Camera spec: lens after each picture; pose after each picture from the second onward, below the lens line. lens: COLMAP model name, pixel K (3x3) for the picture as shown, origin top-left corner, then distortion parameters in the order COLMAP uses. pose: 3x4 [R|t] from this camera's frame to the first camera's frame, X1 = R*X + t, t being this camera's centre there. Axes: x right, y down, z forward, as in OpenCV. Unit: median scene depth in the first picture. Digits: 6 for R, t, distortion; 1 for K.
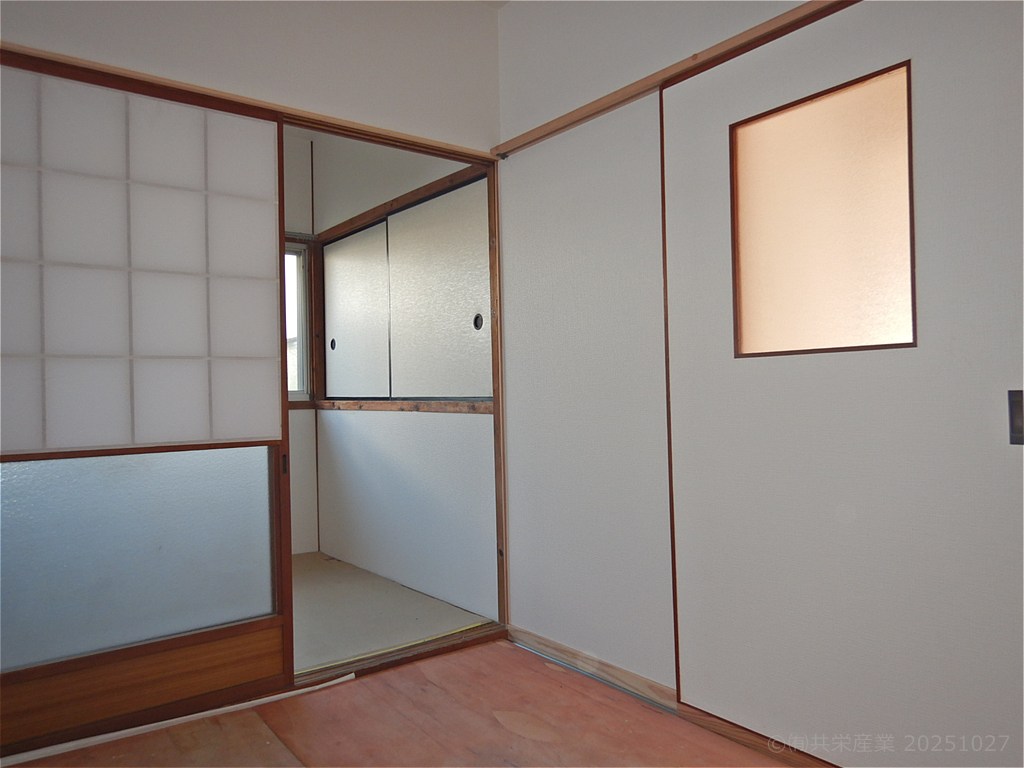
lens RADIAL K [[732.2, 0, 514.5], [0, 732.2, 382.1], [0, 0, 1]] dist [0.007570, 0.005962]
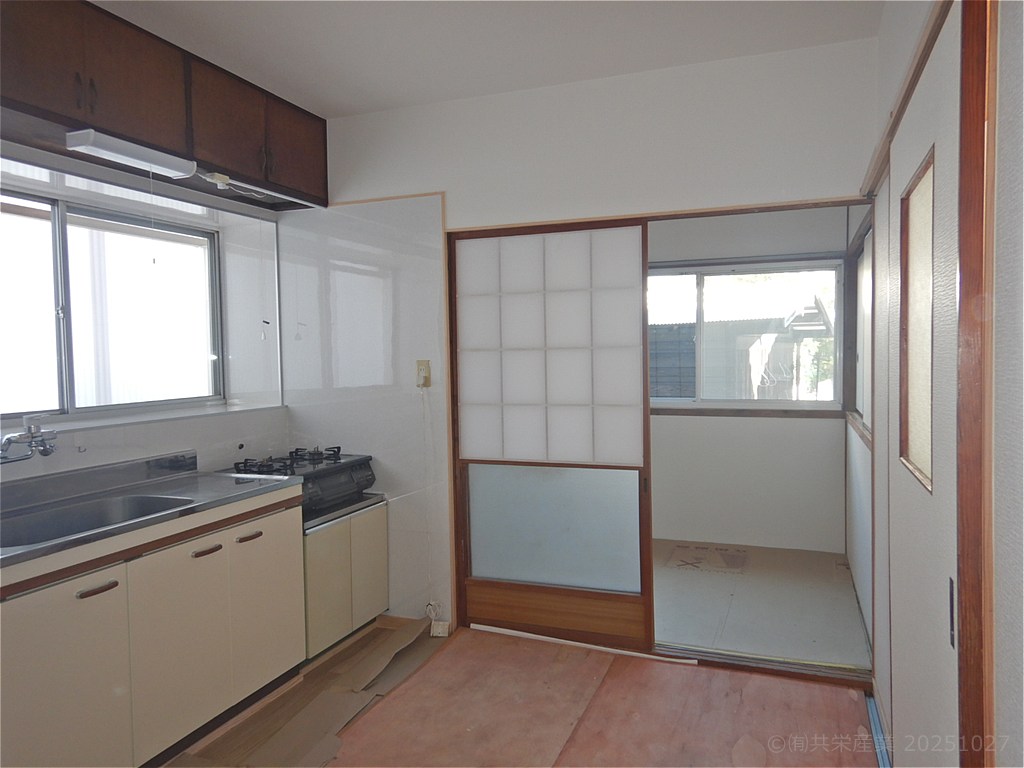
lens RADIAL K [[732.2, 0, 518.6], [0, 732.2, 387.9], [0, 0, 1]] dist [0.007570, 0.005962]
pose [[0.521743, 0.054584, -0.851354, 0.666918], [0.012489, 0.997355, 0.071599, -0.157883], [0.853011, -0.047989, 0.519682, 0.123479]]
